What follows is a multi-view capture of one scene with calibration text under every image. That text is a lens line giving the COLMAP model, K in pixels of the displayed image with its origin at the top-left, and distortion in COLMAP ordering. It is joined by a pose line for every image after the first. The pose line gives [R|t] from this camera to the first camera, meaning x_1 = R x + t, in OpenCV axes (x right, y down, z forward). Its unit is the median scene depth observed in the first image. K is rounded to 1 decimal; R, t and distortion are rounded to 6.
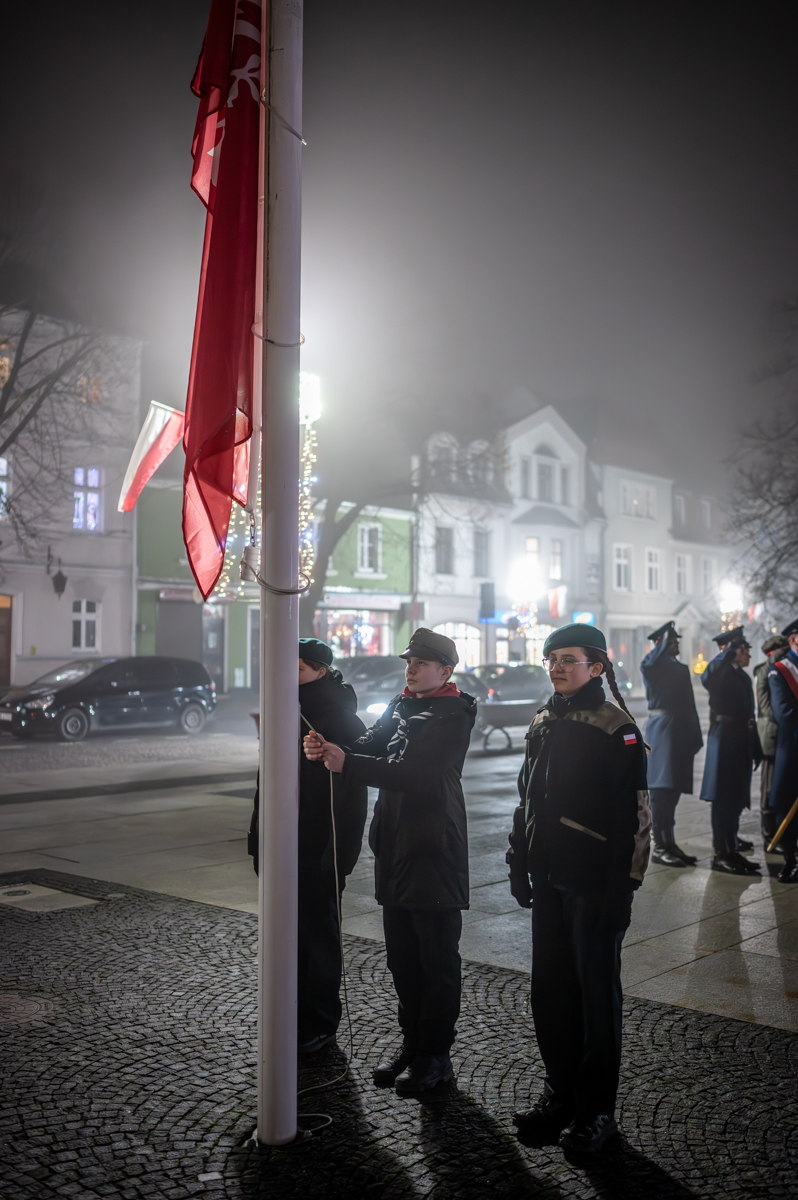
lens RADIAL K [[1137.4, 0, 404.1], [0, 1137.4, 596.4], [0, 0, 1]] dist [-0.005709, 0.000674]
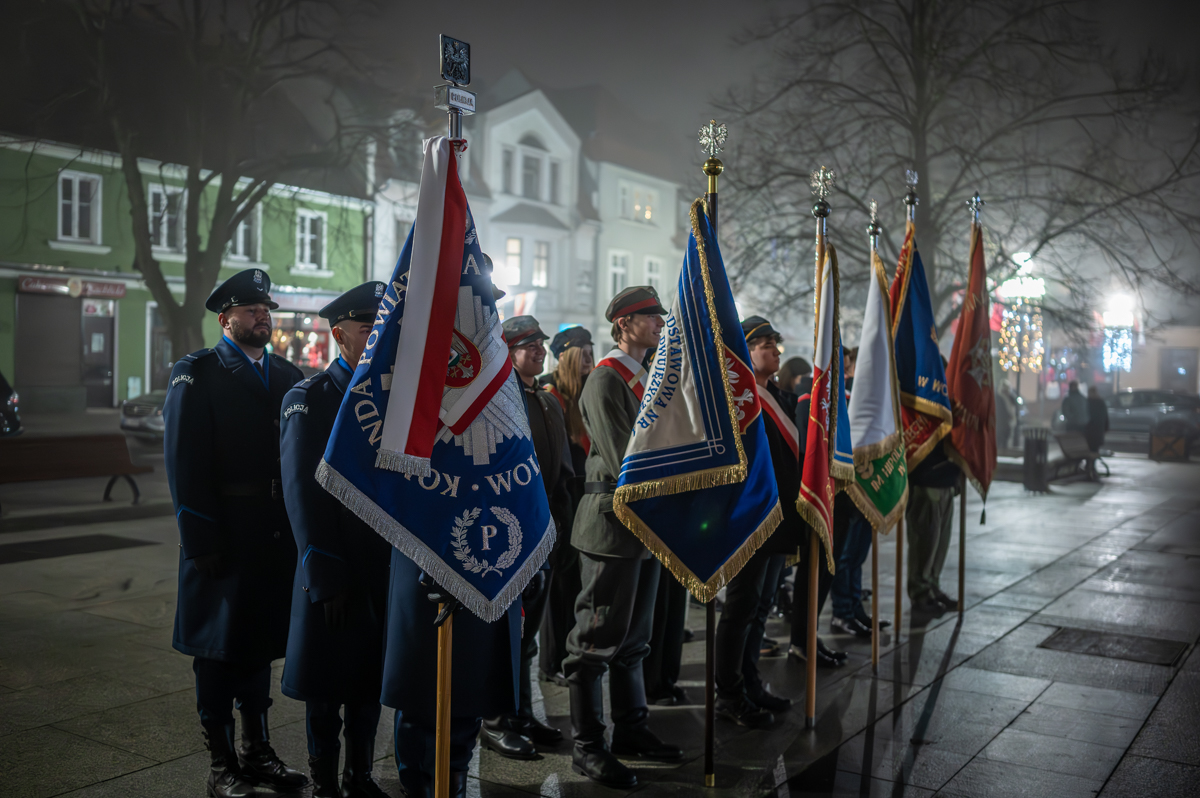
lens RADIAL K [[1137.4, 0, 600.9], [0, 1137.4, 393.0], [0, 0, 1]] dist [-0.005709, 0.000674]
pose [[0.990261, 0.017878, 0.138068, 0.059394], [-0.027510, 0.997294, 0.068174, 0.006541], [-0.136476, -0.071308, 0.988074, 0.100181]]
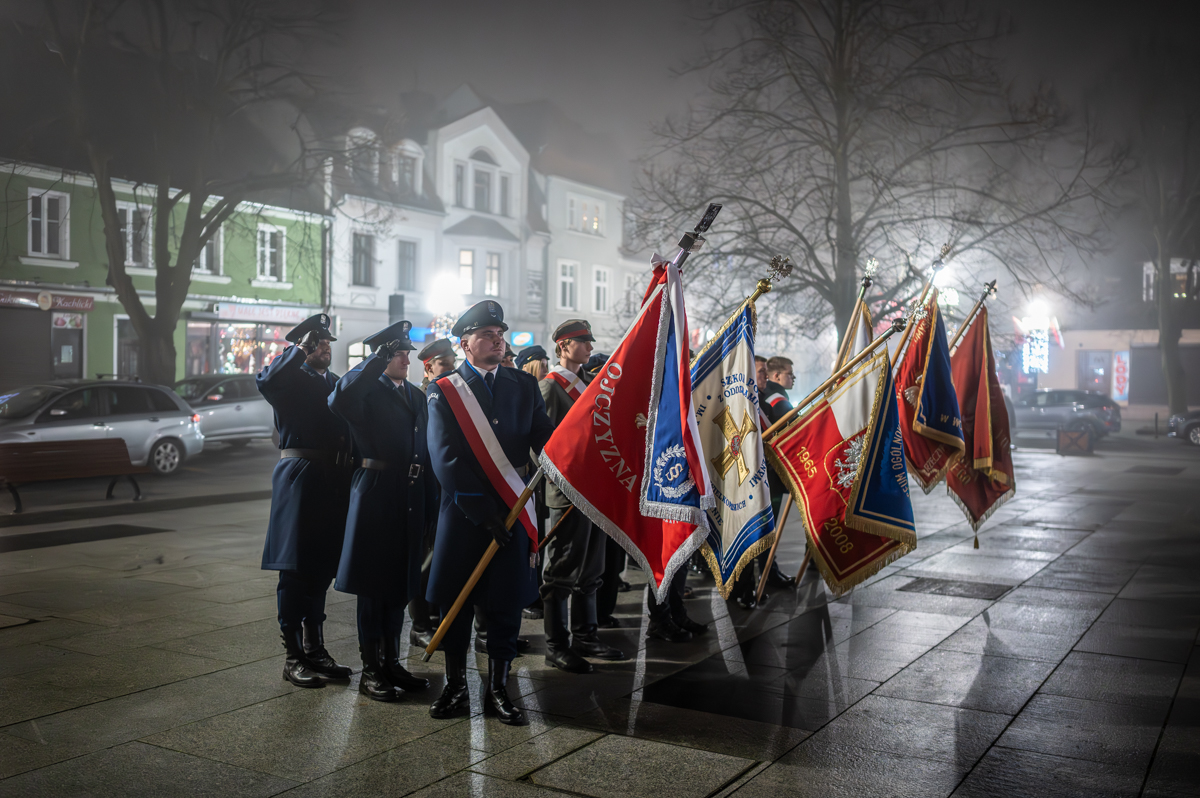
lens RADIAL K [[1137.4, 0, 600.9], [0, 1137.4, 393.0], [0, 0, 1]] dist [-0.005709, 0.000674]
pose [[0.983383, 0.009043, 0.181319, 0.053731], [-0.020707, 0.997828, 0.062537, 0.004391], [-0.180360, -0.065252, 0.981434, 0.063510]]
